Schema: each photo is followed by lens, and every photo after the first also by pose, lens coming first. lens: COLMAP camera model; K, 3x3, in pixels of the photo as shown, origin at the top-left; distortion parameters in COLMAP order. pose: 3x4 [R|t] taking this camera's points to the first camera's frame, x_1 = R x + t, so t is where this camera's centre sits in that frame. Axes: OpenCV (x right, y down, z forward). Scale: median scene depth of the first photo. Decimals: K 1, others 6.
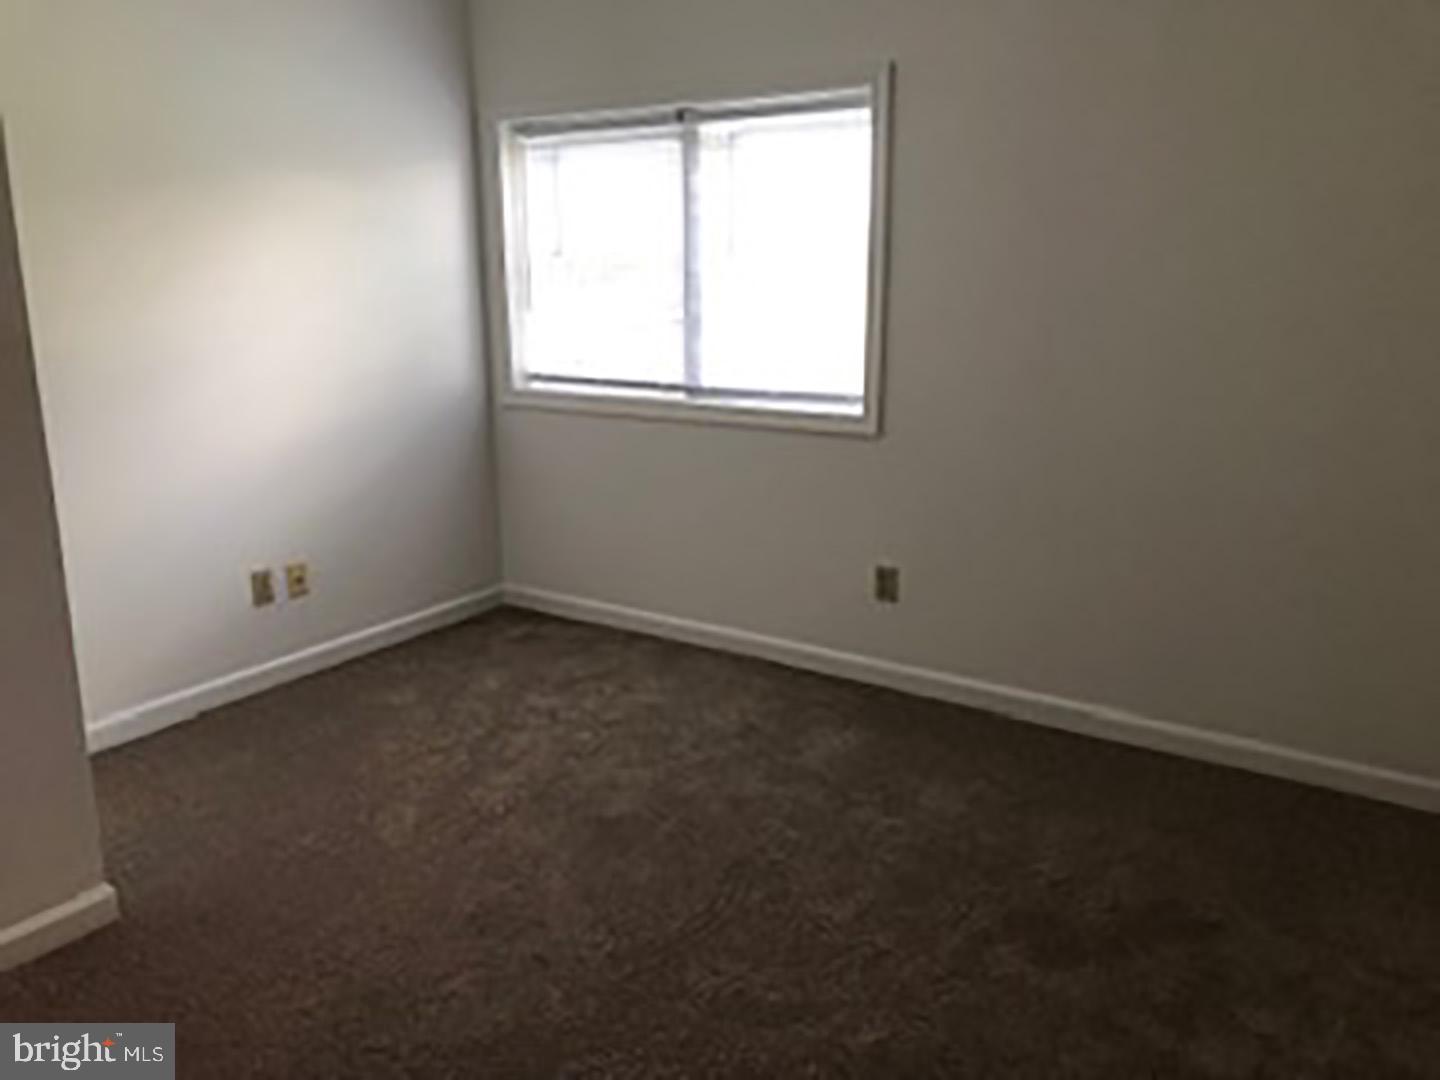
lens RADIAL K [[1182.4, 0, 720.0], [0, 1182.4, 540.0], [0, 0, 1]] dist [0.043521, -0.049191]
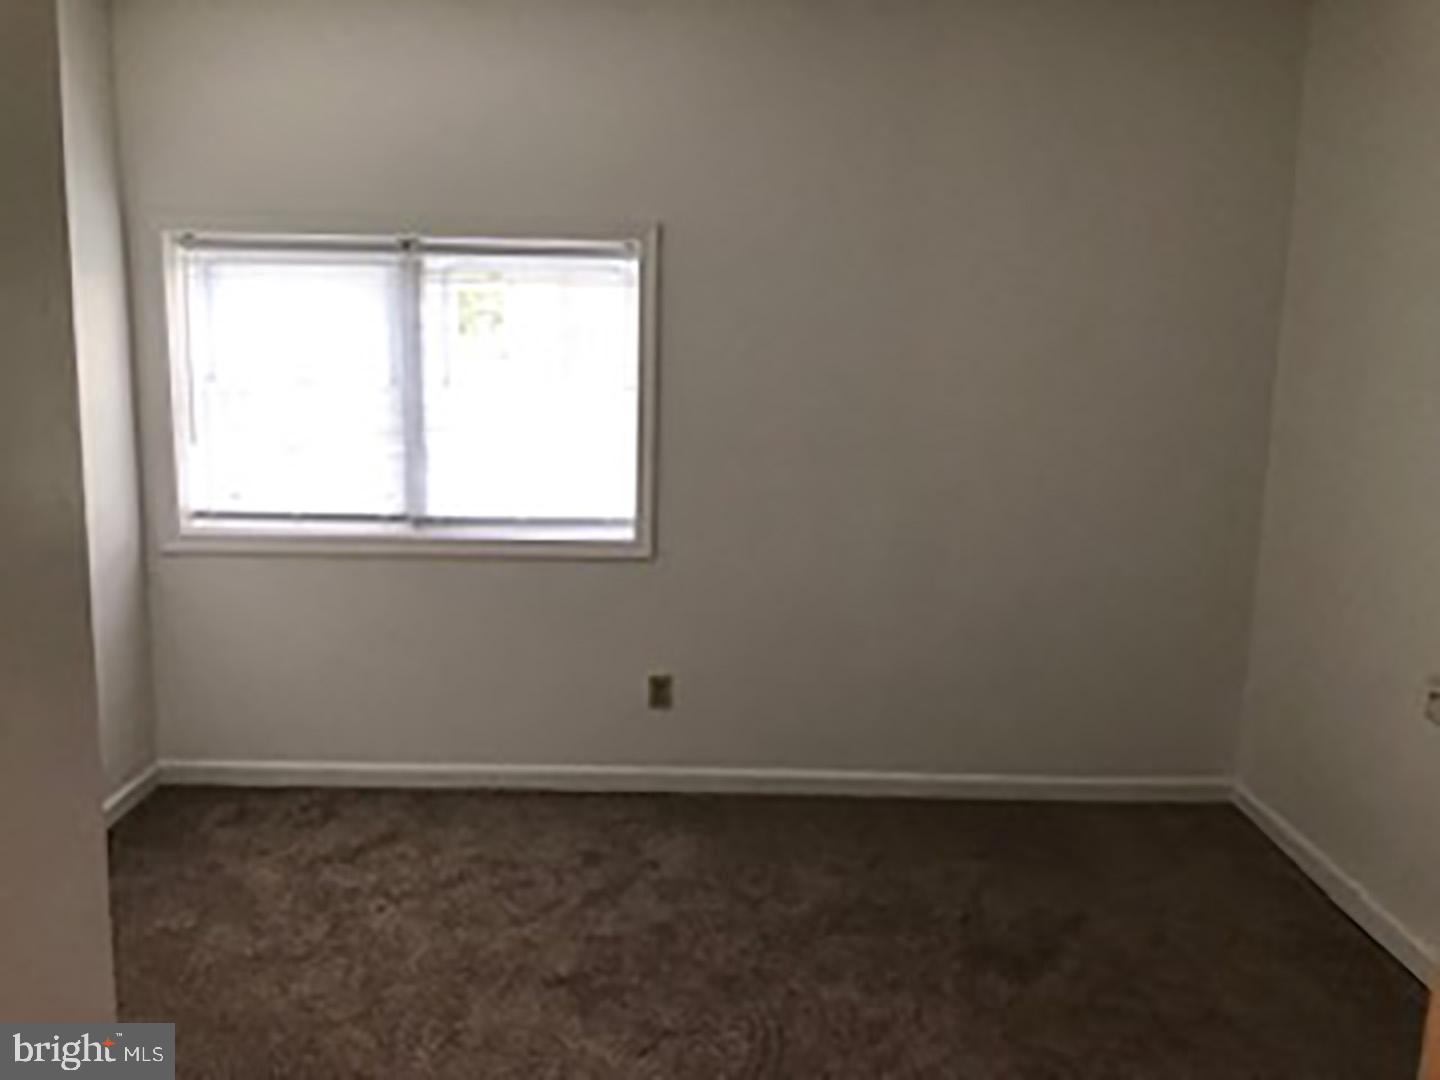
lens RADIAL K [[1156.2, 0, 720.0], [0, 1156.2, 540.0], [0, 0, 1]] dist [-0.008908, -0.003946]
pose [[0.813895, -0.062016, 0.577693, -0.387030], [0.110246, 0.992708, -0.048754, -0.042229], [-0.570457, 0.103369, 0.814797, 0.101832]]
